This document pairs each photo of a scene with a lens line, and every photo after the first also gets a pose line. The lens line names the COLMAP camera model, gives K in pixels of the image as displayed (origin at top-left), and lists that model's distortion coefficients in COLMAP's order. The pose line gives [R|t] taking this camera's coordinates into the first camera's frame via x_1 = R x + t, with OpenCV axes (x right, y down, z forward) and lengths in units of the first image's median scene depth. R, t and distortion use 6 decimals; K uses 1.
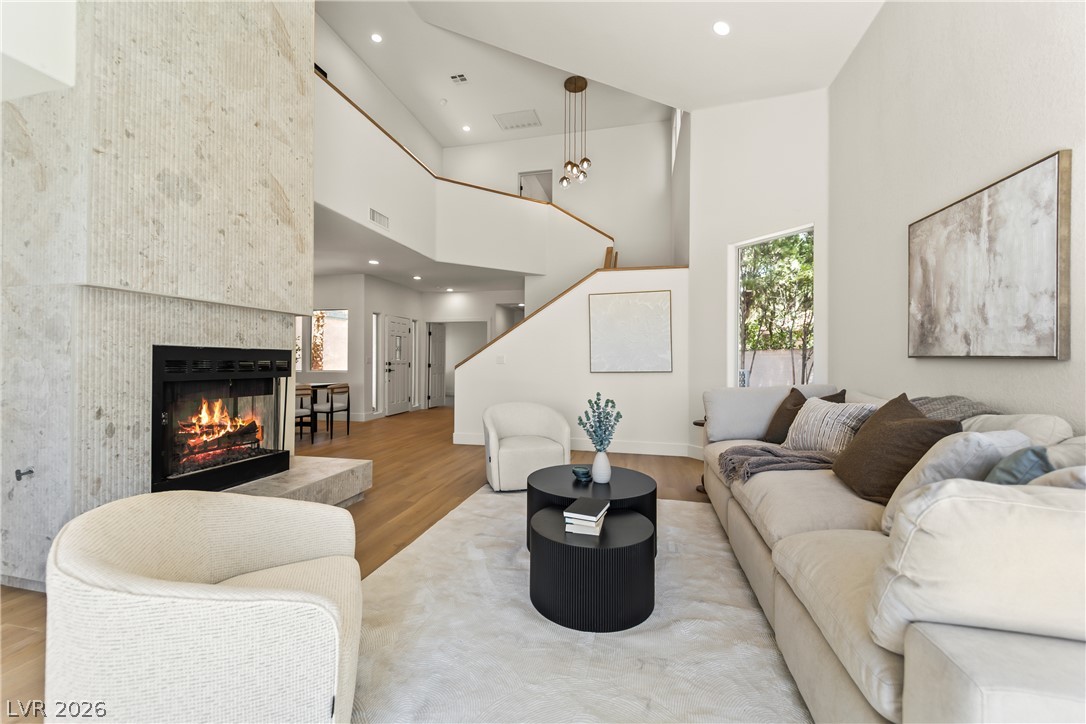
lens RADIAL K [[433.5, 0, 539.2], [0, 433.5, 362.2], [0, 0, 1]] dist [0.020227, -0.013374]
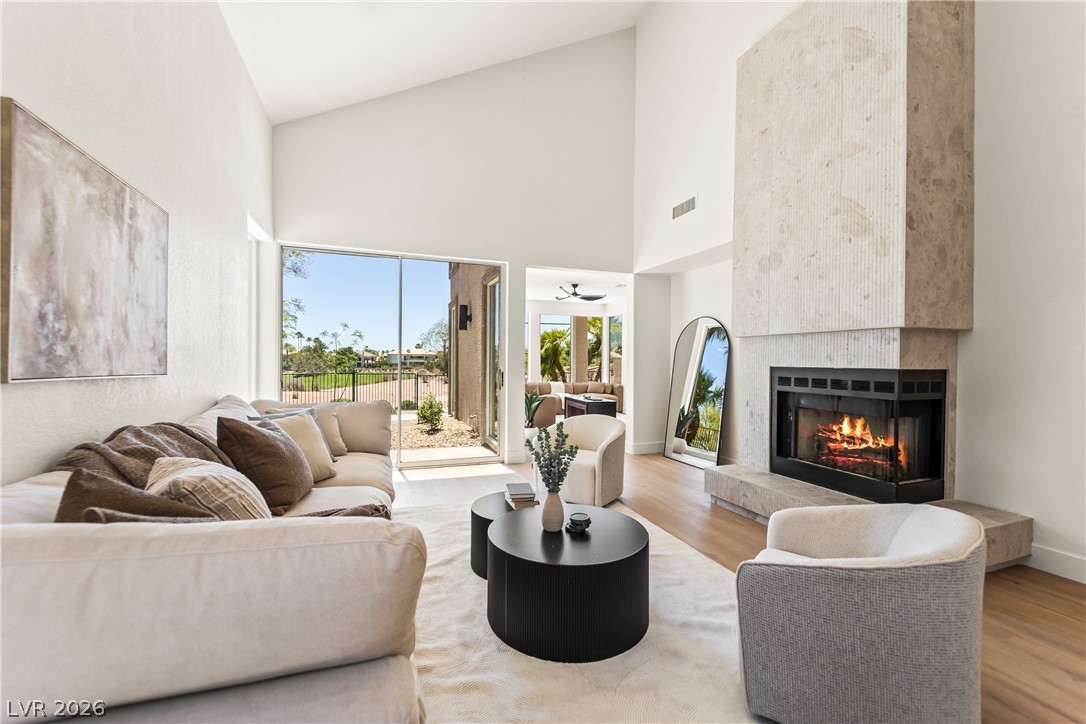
lens RADIAL K [[439.0, 0, 533.3], [0, 439.0, 361.8], [0, 0, 1]] dist [0.059090, -0.020841]
pose [[-0.842611, -0.012246, -0.538384, 0.699767], [-0.013709, 0.999905, -0.001289, -0.043858], [0.538349, 0.006295, -0.842699, 1.879170]]
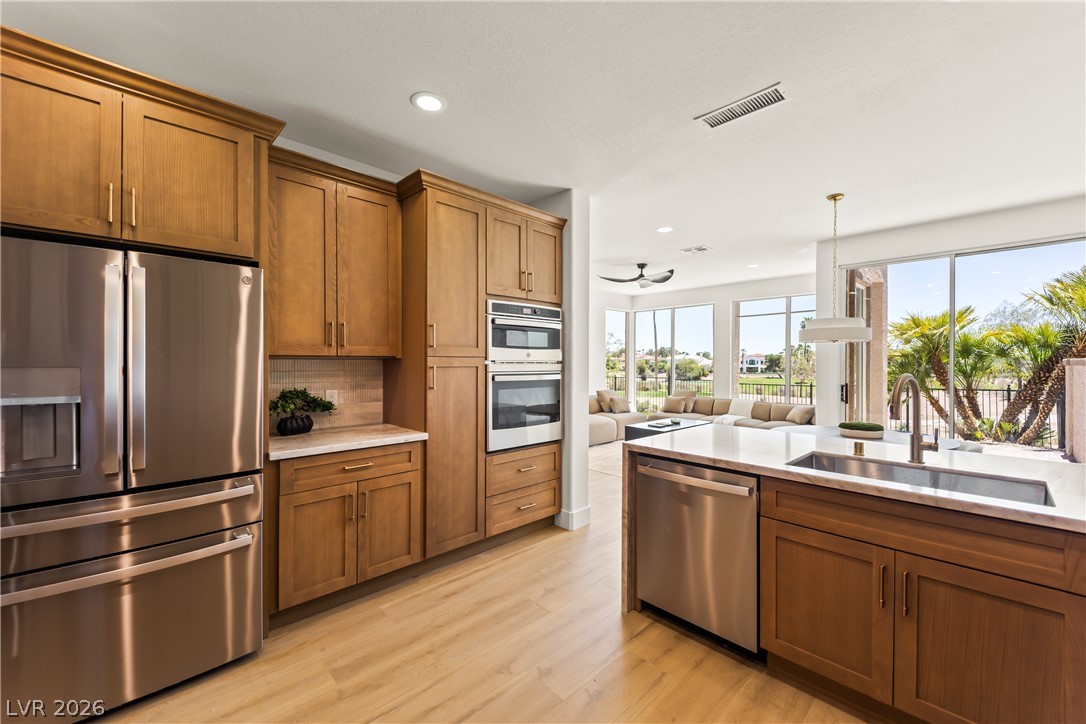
lens RADIAL K [[431.6, 0, 539.3], [0, 431.6, 362.0], [0, 0, 1]] dist [0.032672, -0.019555]
pose [[-0.840297, -0.009838, 0.542037, -2.376530], [-0.009185, 0.999950, 0.003910, -0.105509], [-0.542048, -0.001693, -0.840346, 1.533328]]
